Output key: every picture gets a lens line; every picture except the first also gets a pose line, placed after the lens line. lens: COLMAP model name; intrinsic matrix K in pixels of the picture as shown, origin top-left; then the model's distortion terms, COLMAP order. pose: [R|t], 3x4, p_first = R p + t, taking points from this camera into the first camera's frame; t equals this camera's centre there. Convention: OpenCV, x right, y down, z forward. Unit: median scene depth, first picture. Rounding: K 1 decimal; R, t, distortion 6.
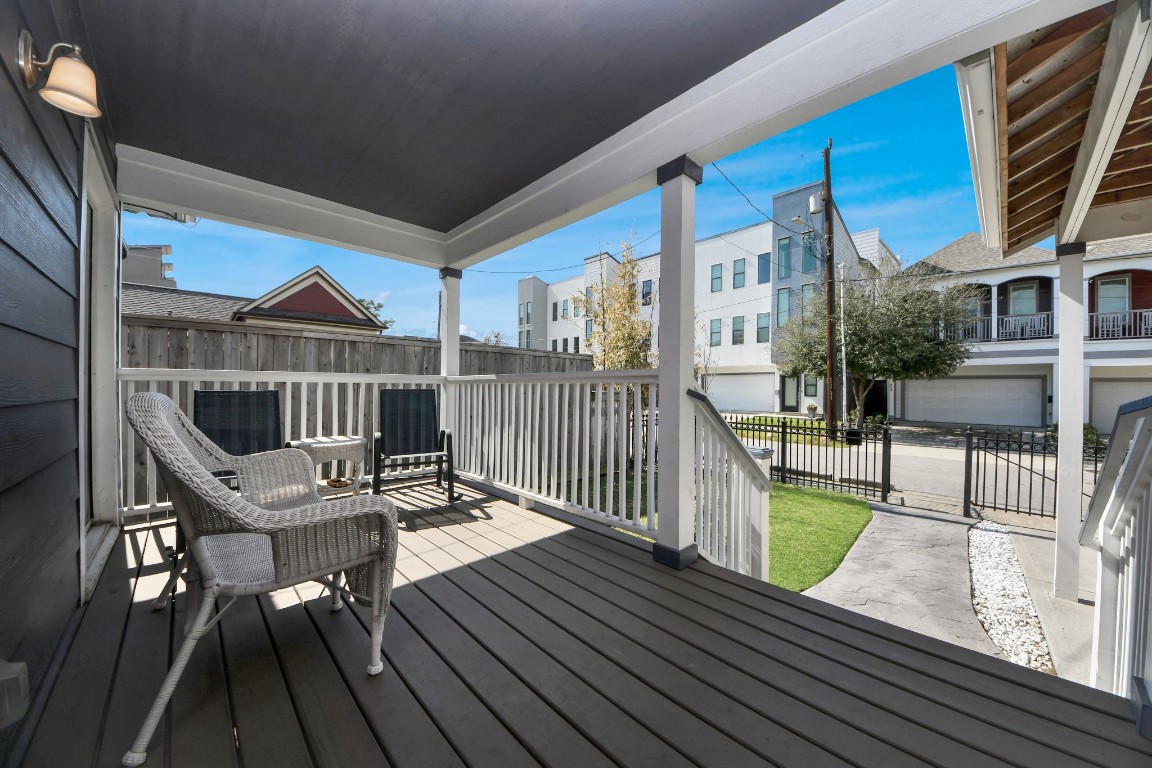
lens RADIAL K [[411.9, 0, 576.4], [0, 411.9, 387.6], [0, 0, 1]] dist [0.021704, -0.010414]
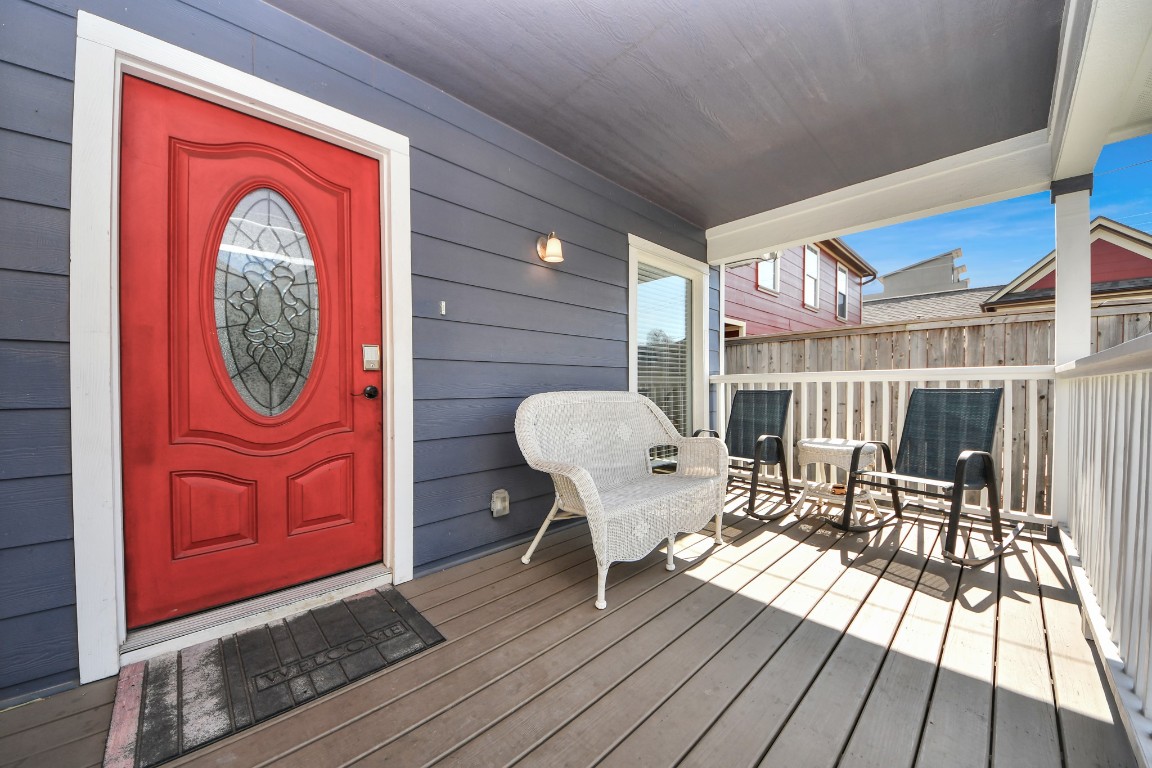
lens RADIAL K [[411.9, 0, 576.4], [0, 411.9, 387.6], [0, 0, 1]] dist [0.021704, -0.010414]
pose [[0.004771, -0.003176, -0.999984, 0.345291], [0.005795, 0.999978, -0.003148, 0.000152], [0.999972, -0.005780, 0.004789, 0.395797]]
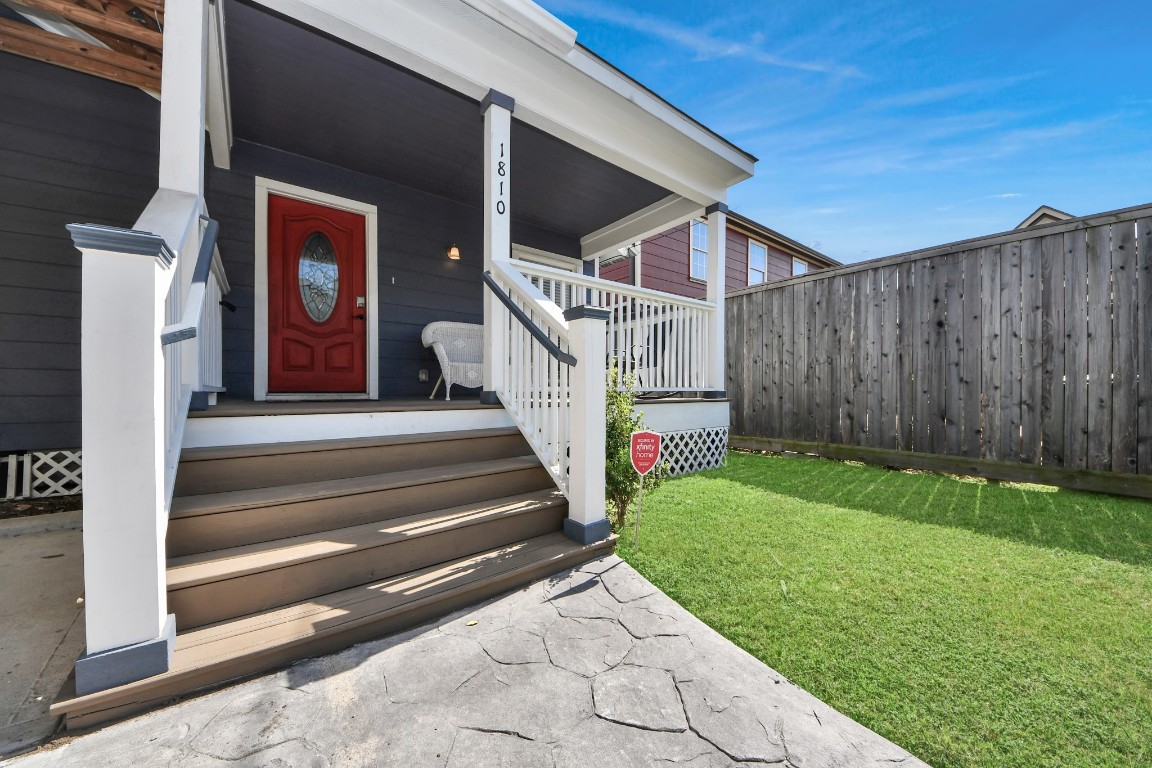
lens RADIAL K [[411.6, 0, 576.0], [0, 411.6, 384.0], [0, 0, 1]] dist [0.049529, -0.030717]
pose [[-0.096092, -0.021331, -0.995144, 1.084702], [0.003868, 0.999755, -0.021803, 0.270913], [0.995365, -0.005944, -0.095986, 0.974453]]
